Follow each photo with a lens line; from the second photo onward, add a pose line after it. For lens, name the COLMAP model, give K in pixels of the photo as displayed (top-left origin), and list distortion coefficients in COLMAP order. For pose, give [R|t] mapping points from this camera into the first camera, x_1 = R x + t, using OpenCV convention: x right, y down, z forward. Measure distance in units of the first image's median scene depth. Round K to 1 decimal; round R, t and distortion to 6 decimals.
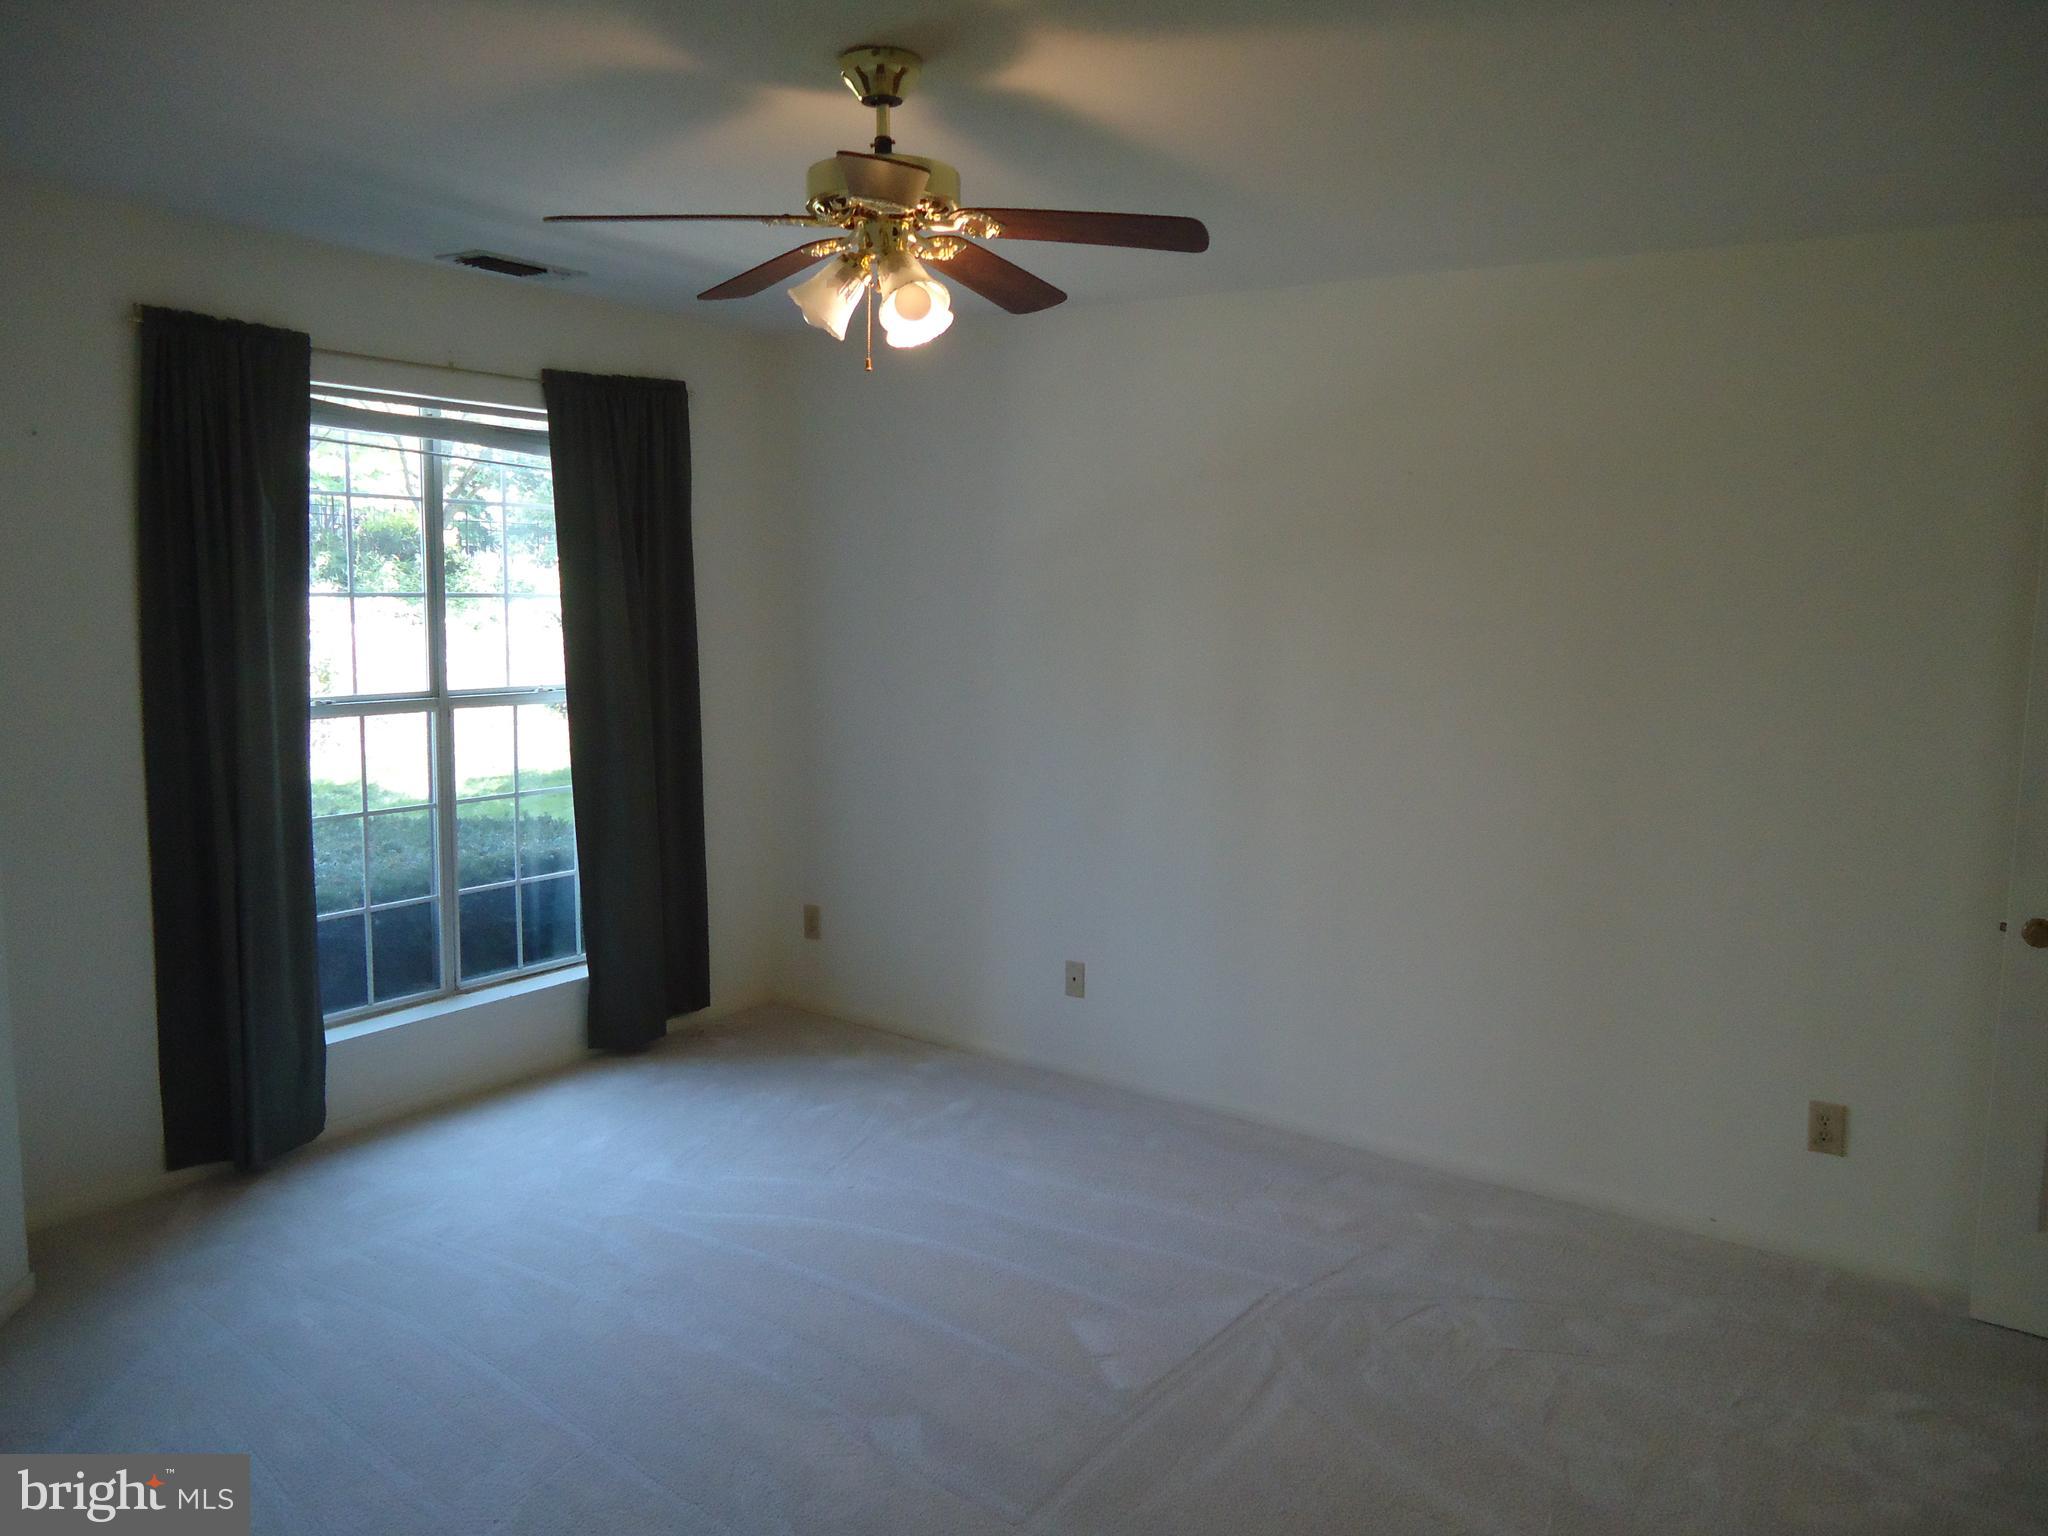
lens RADIAL K [[1478.7, 0, 1011.3], [0, 1478.7, 761.0], [0, 0, 1]] dist [-0.011091, 0.001889]
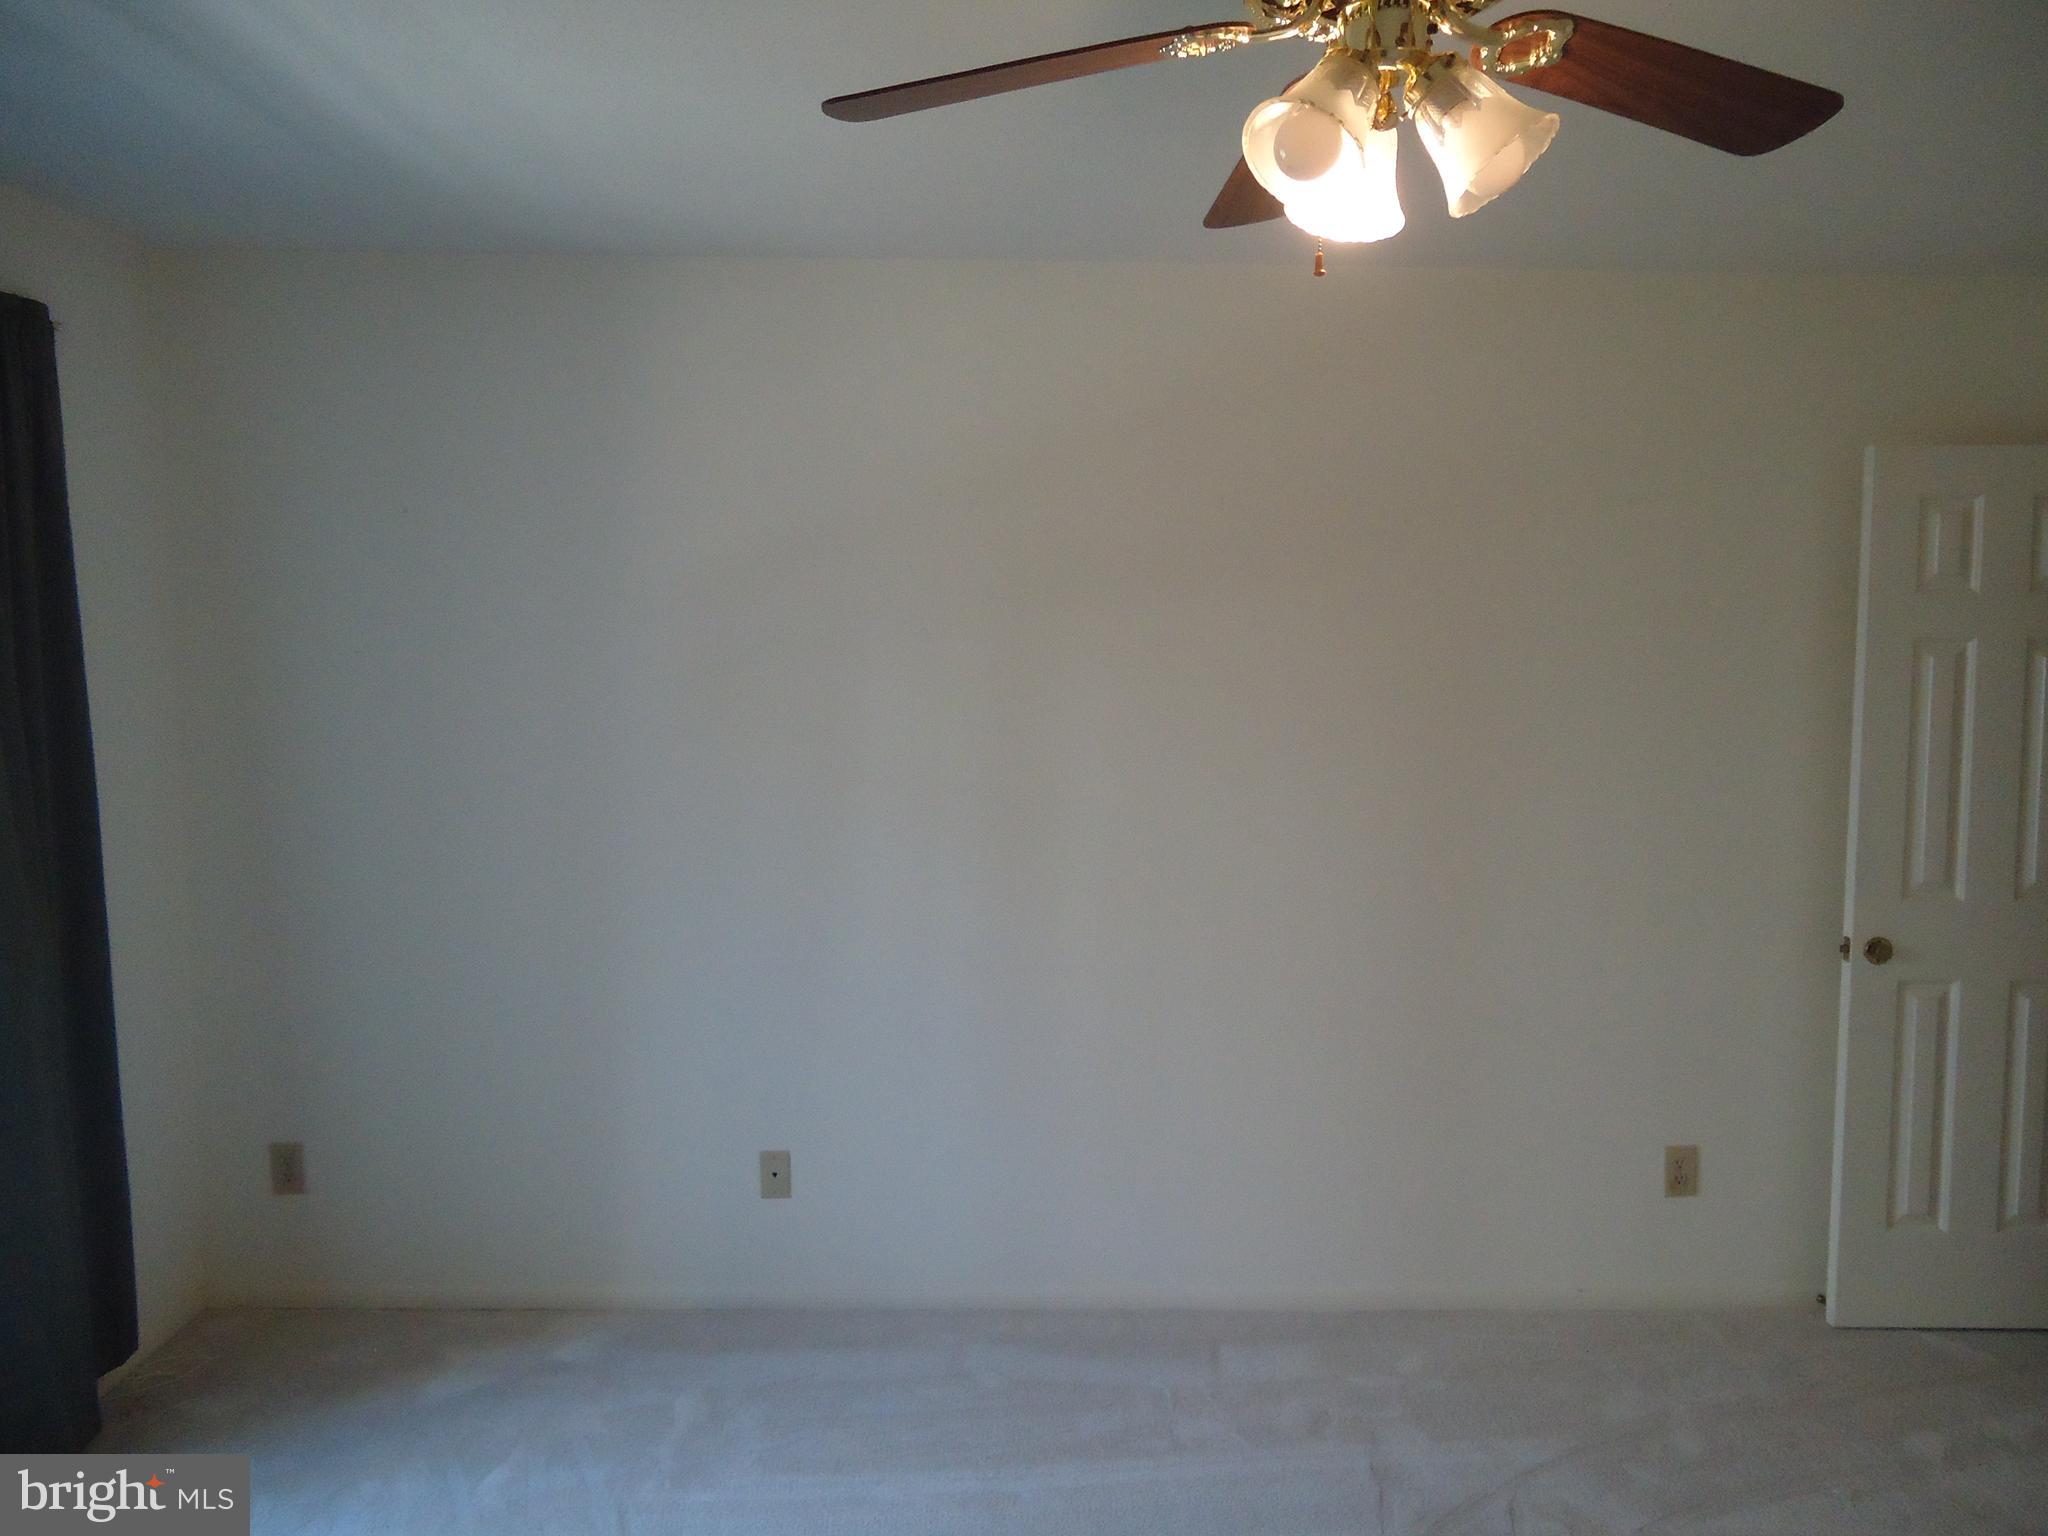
lens RADIAL K [[1478.7, 0, 1011.3], [0, 1478.7, 761.0], [0, 0, 1]] dist [-0.011091, 0.001889]
pose [[0.802230, -0.062363, 0.593749, -0.298668], [0.080508, 0.996746, -0.004086, -0.045607], [-0.591562, 0.051079, 0.804640, 0.351857]]
